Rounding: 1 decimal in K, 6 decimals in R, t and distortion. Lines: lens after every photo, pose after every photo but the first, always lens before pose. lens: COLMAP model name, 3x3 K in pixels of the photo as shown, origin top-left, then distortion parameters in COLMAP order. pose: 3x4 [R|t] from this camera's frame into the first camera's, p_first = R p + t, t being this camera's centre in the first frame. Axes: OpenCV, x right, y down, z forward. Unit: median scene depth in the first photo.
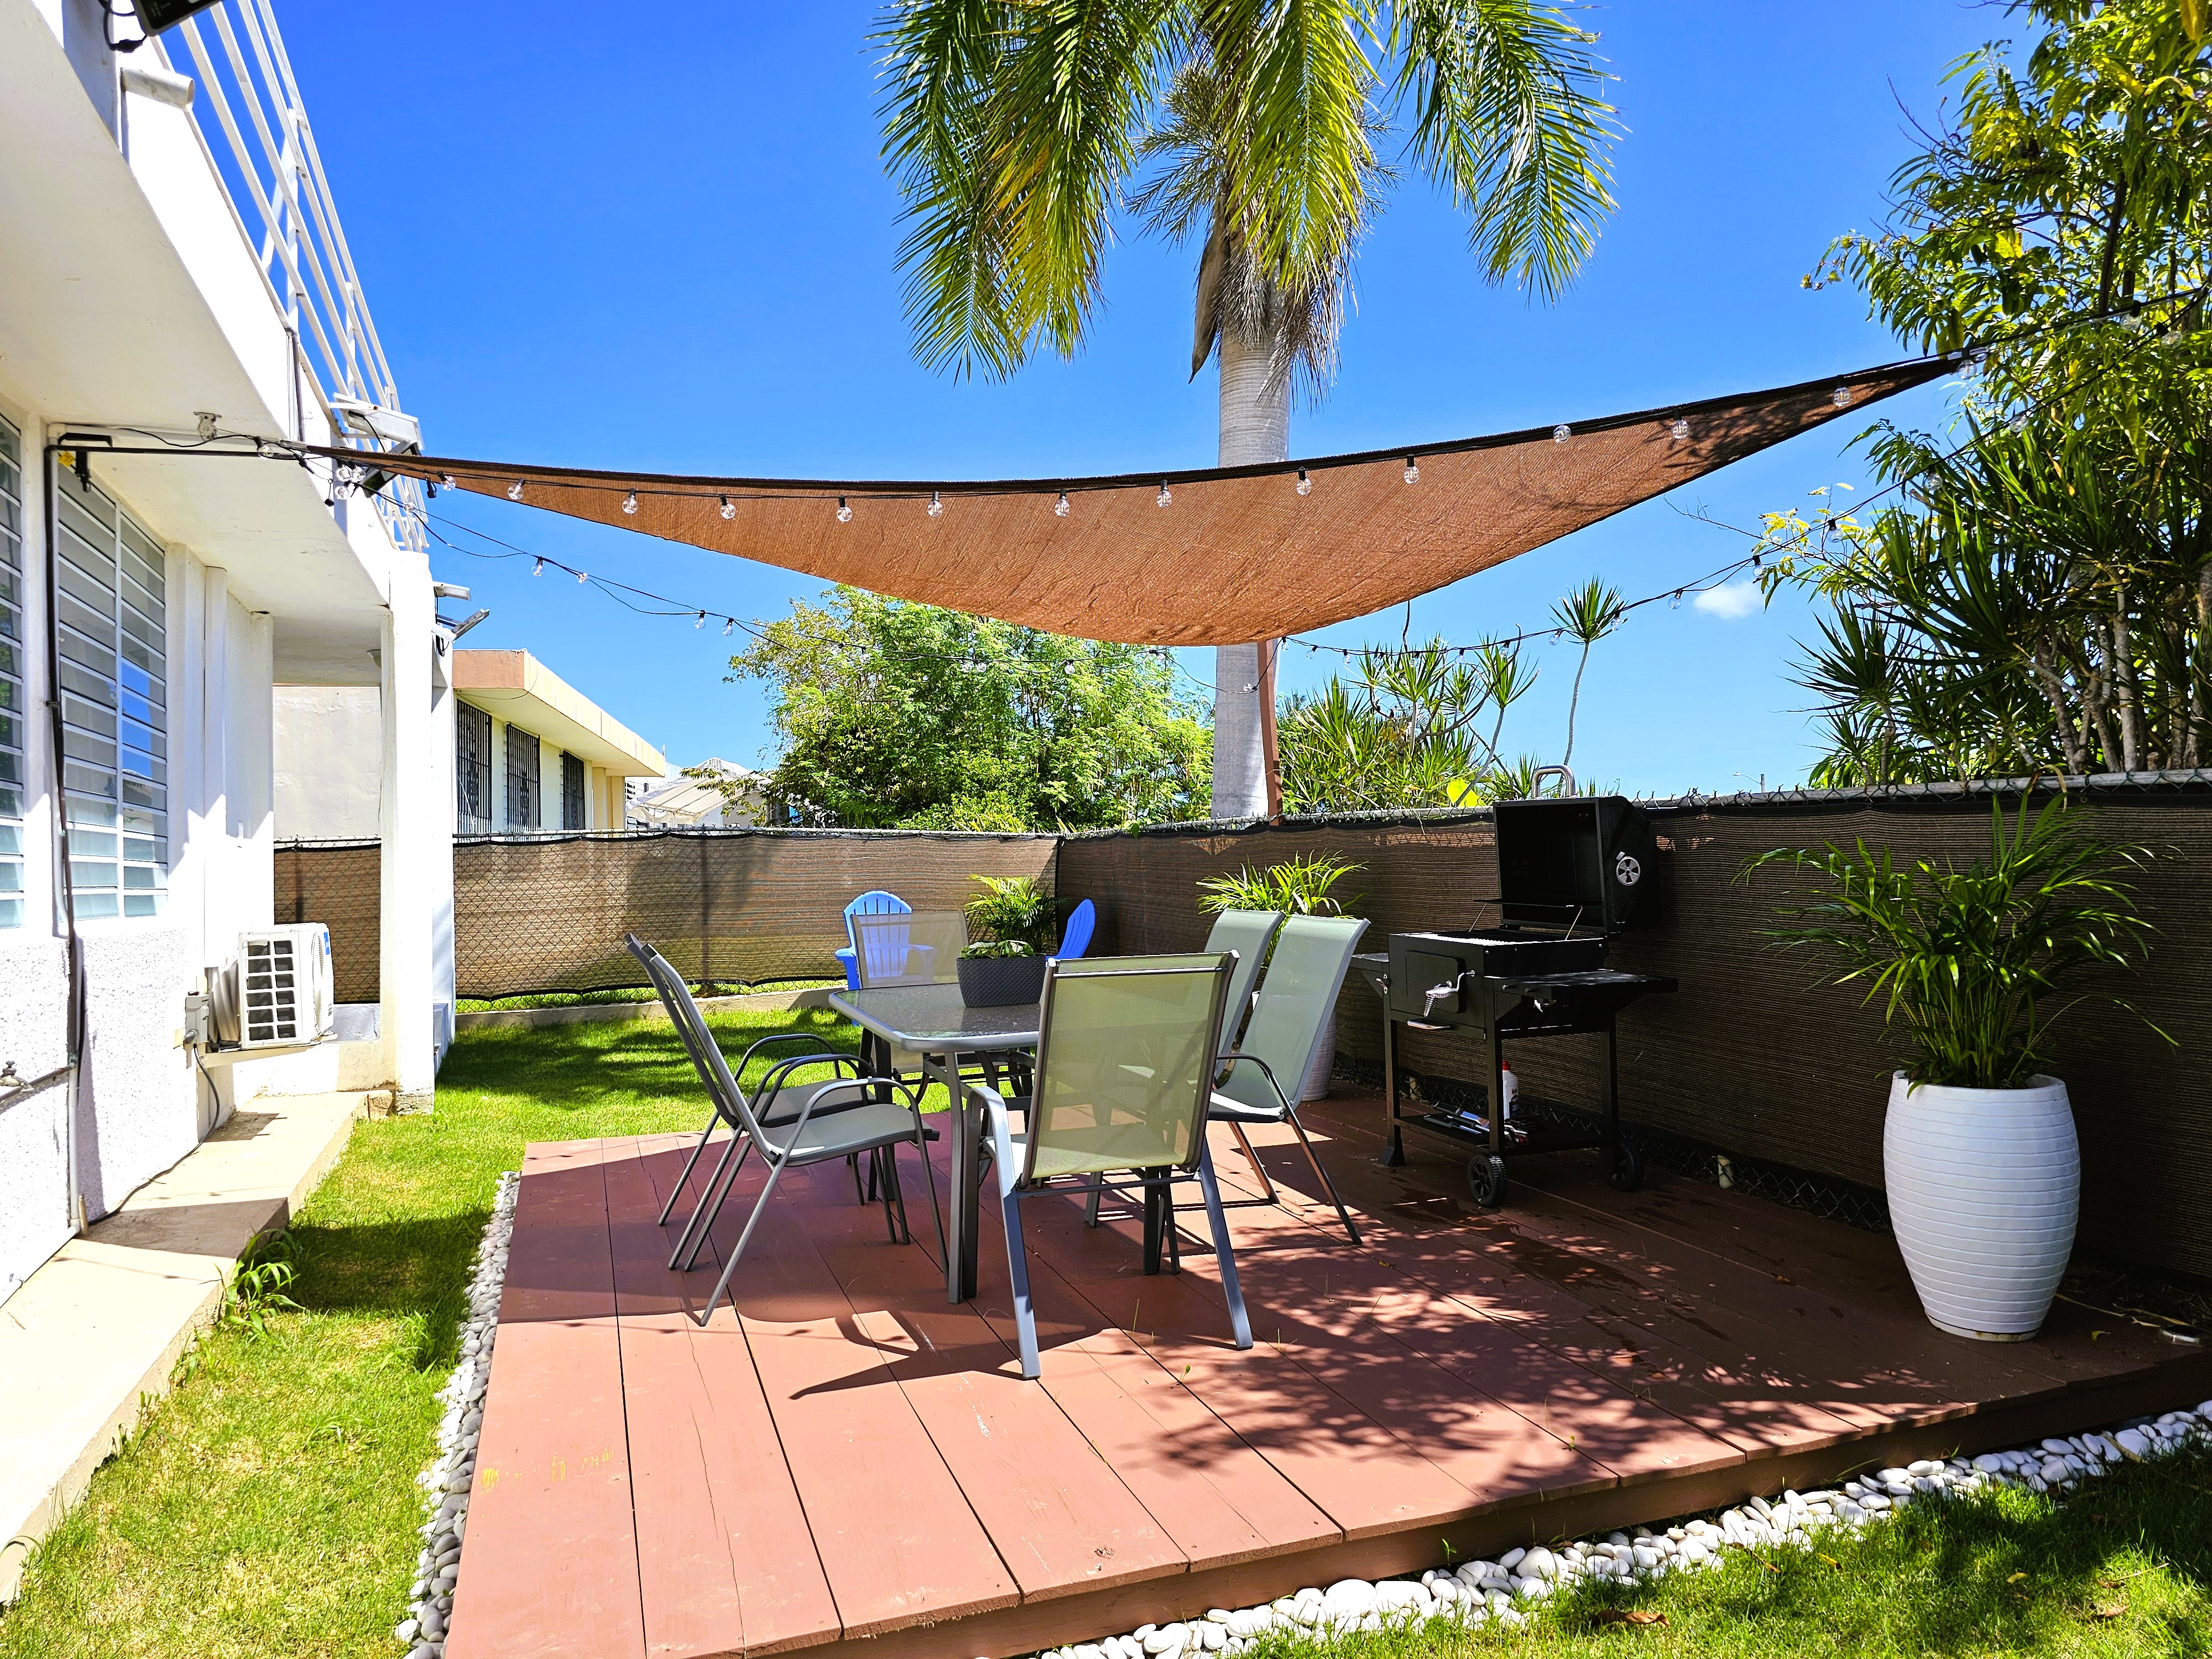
lens RADIAL K [[1488.7, 0, 1101.5], [0, 1488.7, 838.9], [0, 0, 1]] dist [0.042500, -0.021340]
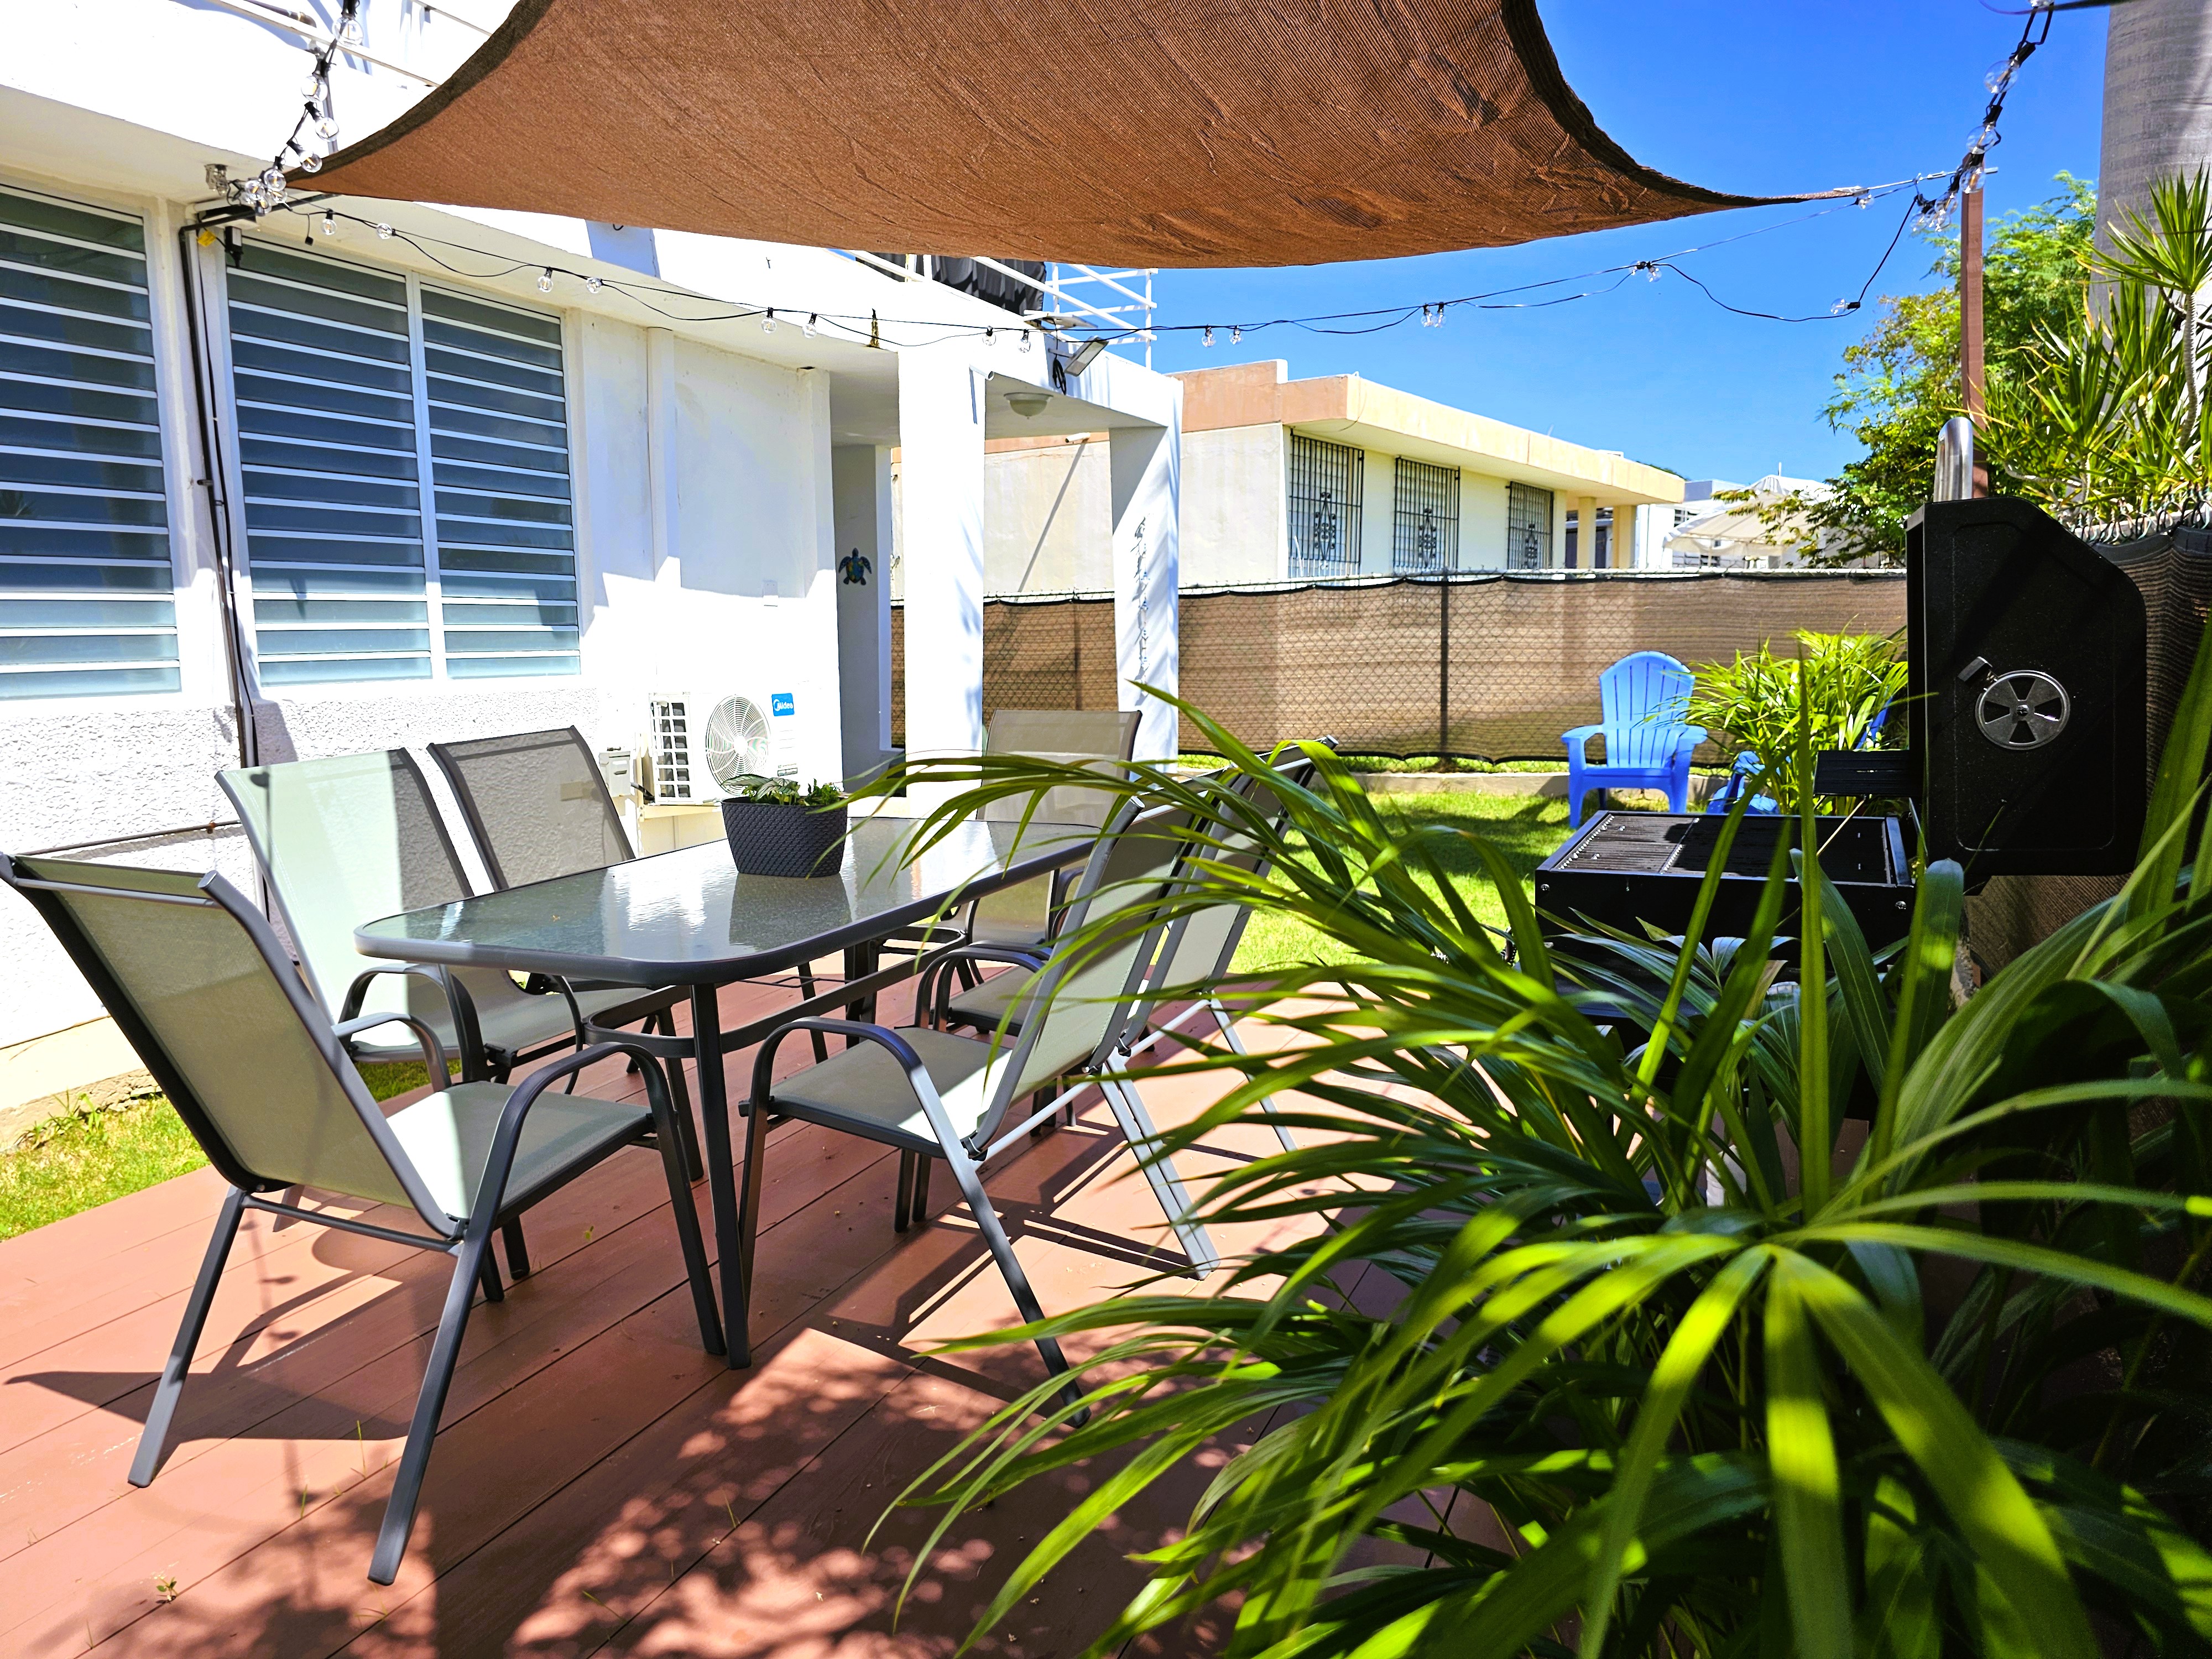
lens RADIAL K [[1488.7, 0, 1103.0], [0, 1488.7, 817.1], [0, 0, 1]] dist [0.042500, -0.021340]
pose [[0.700345, 0.101992, -0.706480, 0.387511], [0.014282, 0.987539, 0.156725, -0.010426], [0.713662, -0.119851, 0.690161, 0.508845]]
